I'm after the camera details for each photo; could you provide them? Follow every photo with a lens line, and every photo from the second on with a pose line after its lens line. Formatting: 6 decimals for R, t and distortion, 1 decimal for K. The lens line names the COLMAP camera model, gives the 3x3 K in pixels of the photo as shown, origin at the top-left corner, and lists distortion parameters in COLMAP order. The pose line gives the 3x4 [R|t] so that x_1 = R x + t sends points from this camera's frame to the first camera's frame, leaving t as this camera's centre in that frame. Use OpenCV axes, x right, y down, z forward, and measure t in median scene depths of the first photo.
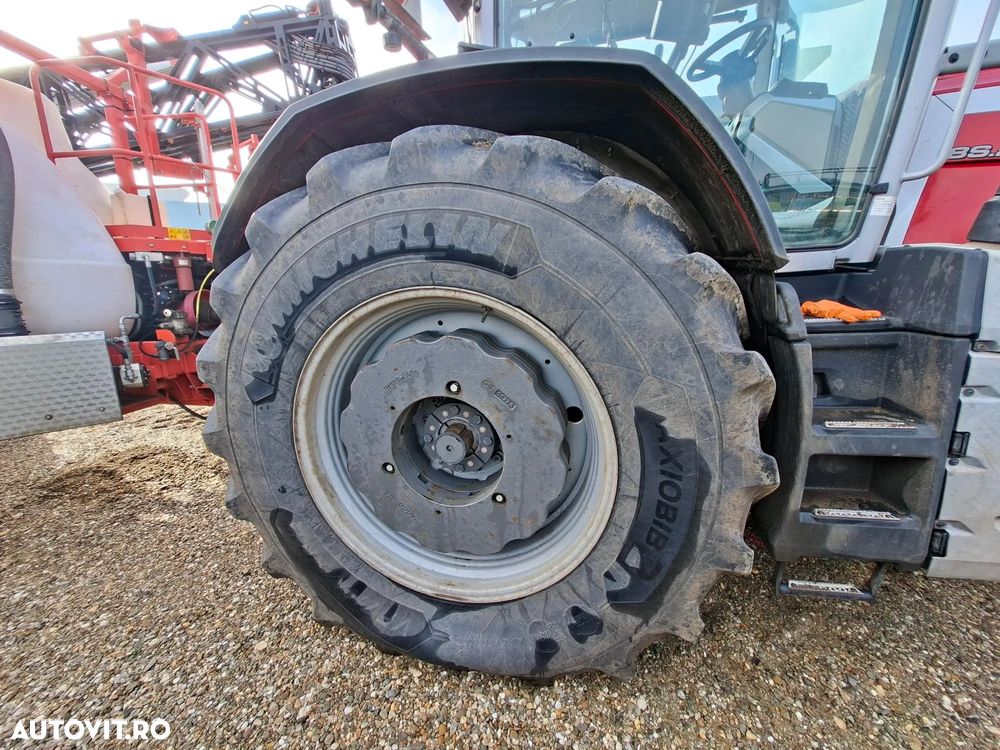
lens RADIAL K [[393.1, 0, 506.5], [0, 393.1, 364.6], [0, 0, 1]] dist [-0.004810, 0.000678]
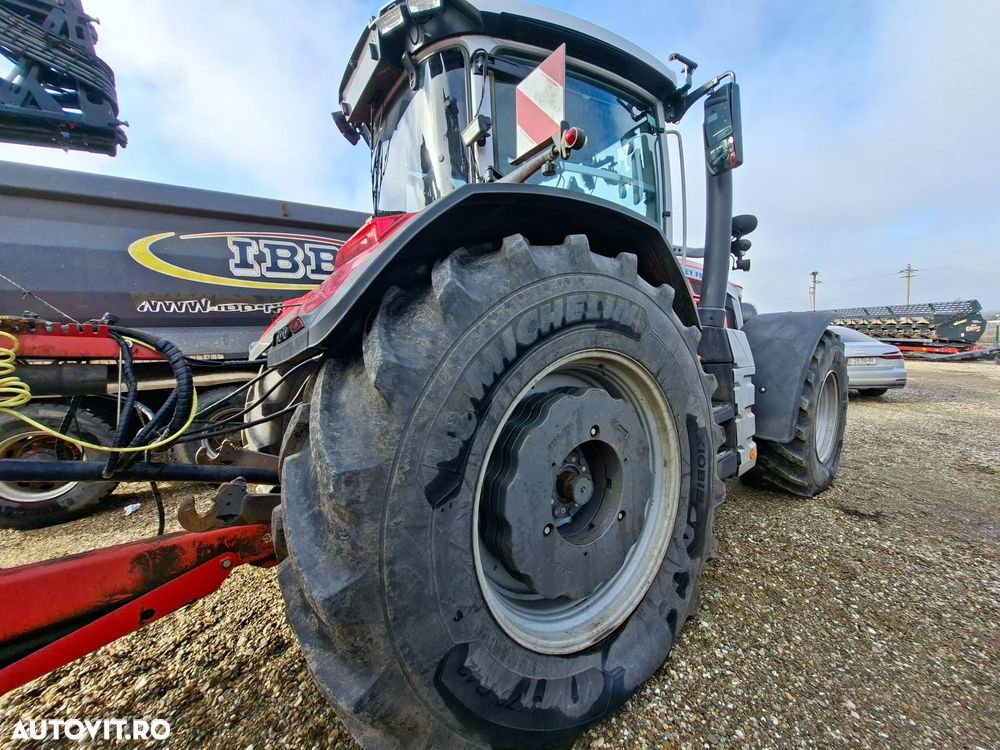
lens RADIAL K [[393.1, 0, 506.5], [0, 393.1, 364.6], [0, 0, 1]] dist [-0.004810, 0.000678]
pose [[0.658710, -0.052049, 0.750594, -1.258854], [0.220320, 0.967219, -0.126279, -0.048137], [-0.719416, 0.248552, 0.648585, 0.367862]]
